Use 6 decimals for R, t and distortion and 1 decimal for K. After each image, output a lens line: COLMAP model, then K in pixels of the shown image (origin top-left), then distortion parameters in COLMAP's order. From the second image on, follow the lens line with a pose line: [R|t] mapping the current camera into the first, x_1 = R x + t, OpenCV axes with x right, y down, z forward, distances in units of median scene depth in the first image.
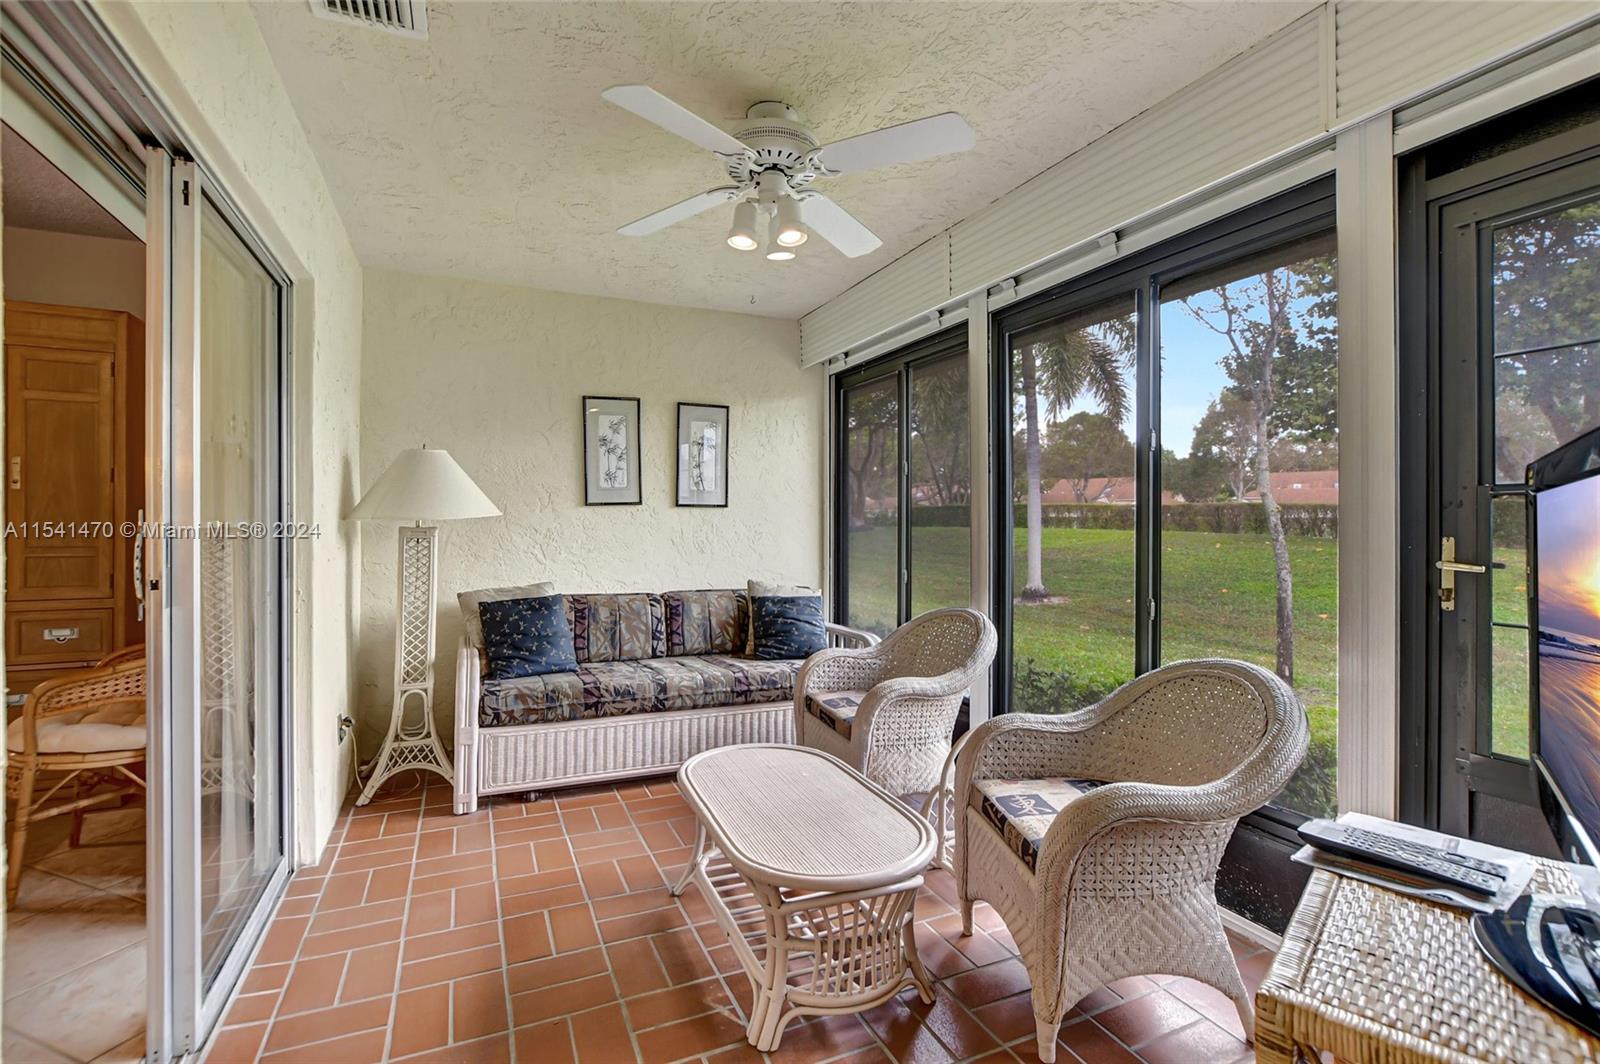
lens RADIAL K [[724.3, 0, 809.3], [0, 724.3, 501.2], [0, 0, 1]] dist [-0.008822, 0.000088]
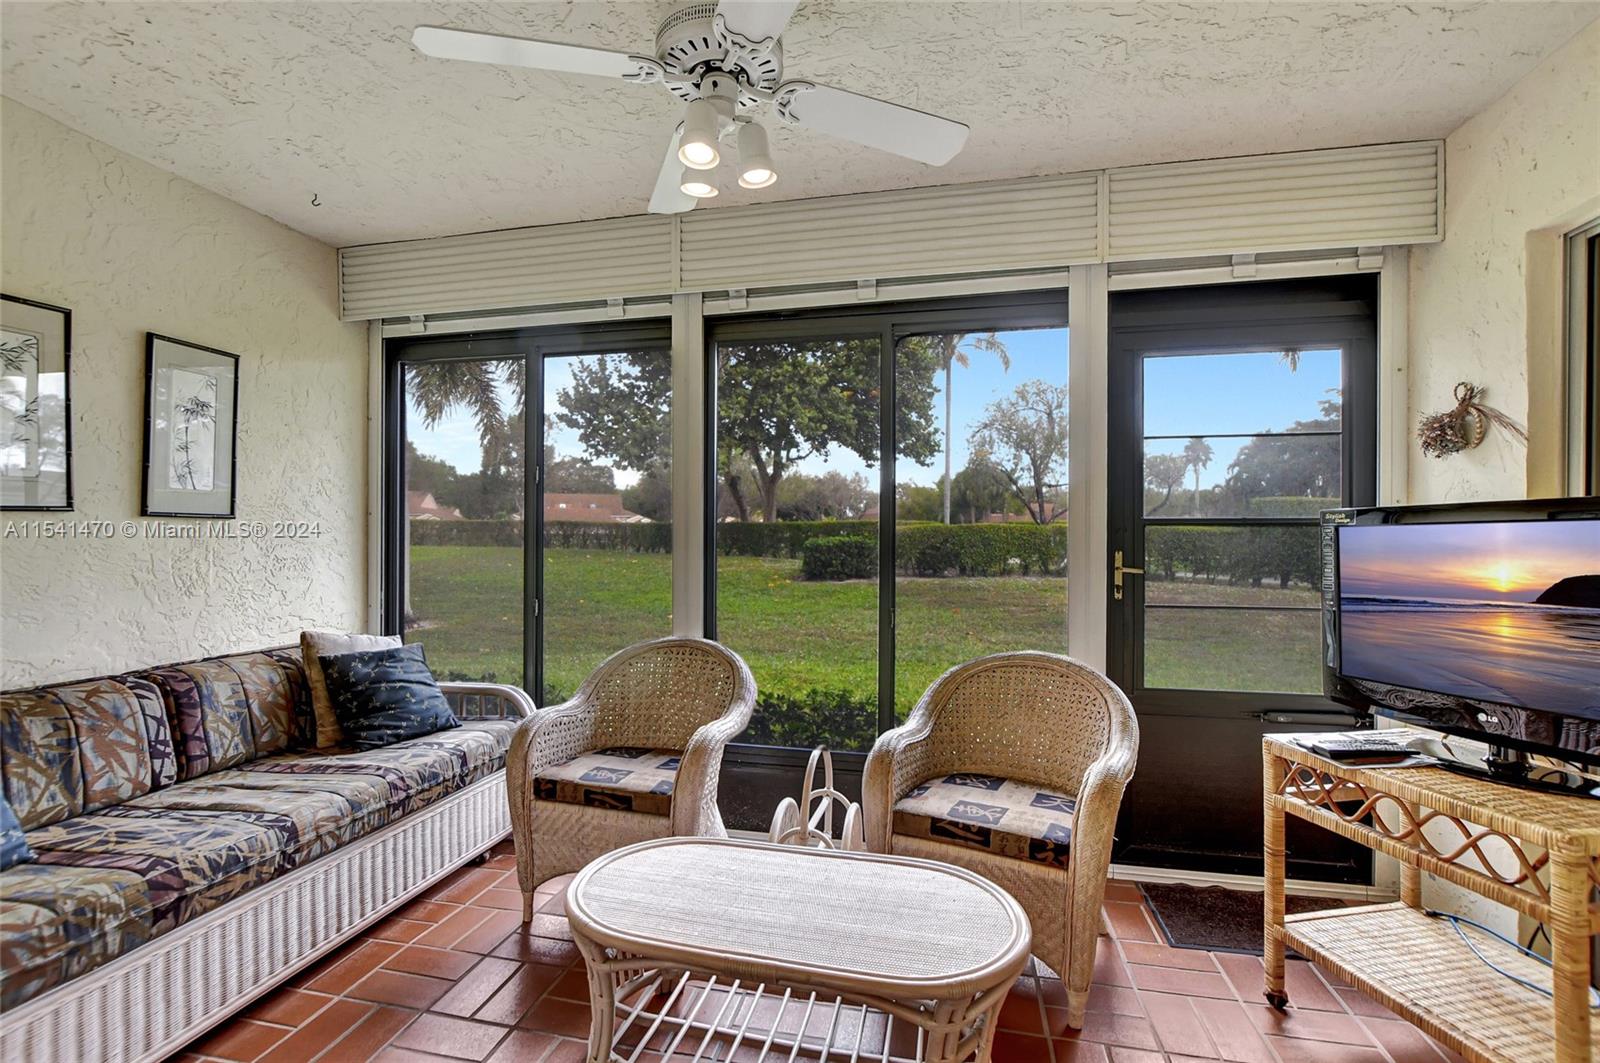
lens RADIAL K [[721.5, 0, 798.6], [0, 721.5, 521.9], [0, 0, 1]] dist [-0.008468, 0.000730]
pose [[0.614343, 0.014412, 0.788908, -0.348623], [-0.020875, 0.999780, -0.002008, 0.002545], [-0.788763, -0.015234, 0.614508, 0.283952]]
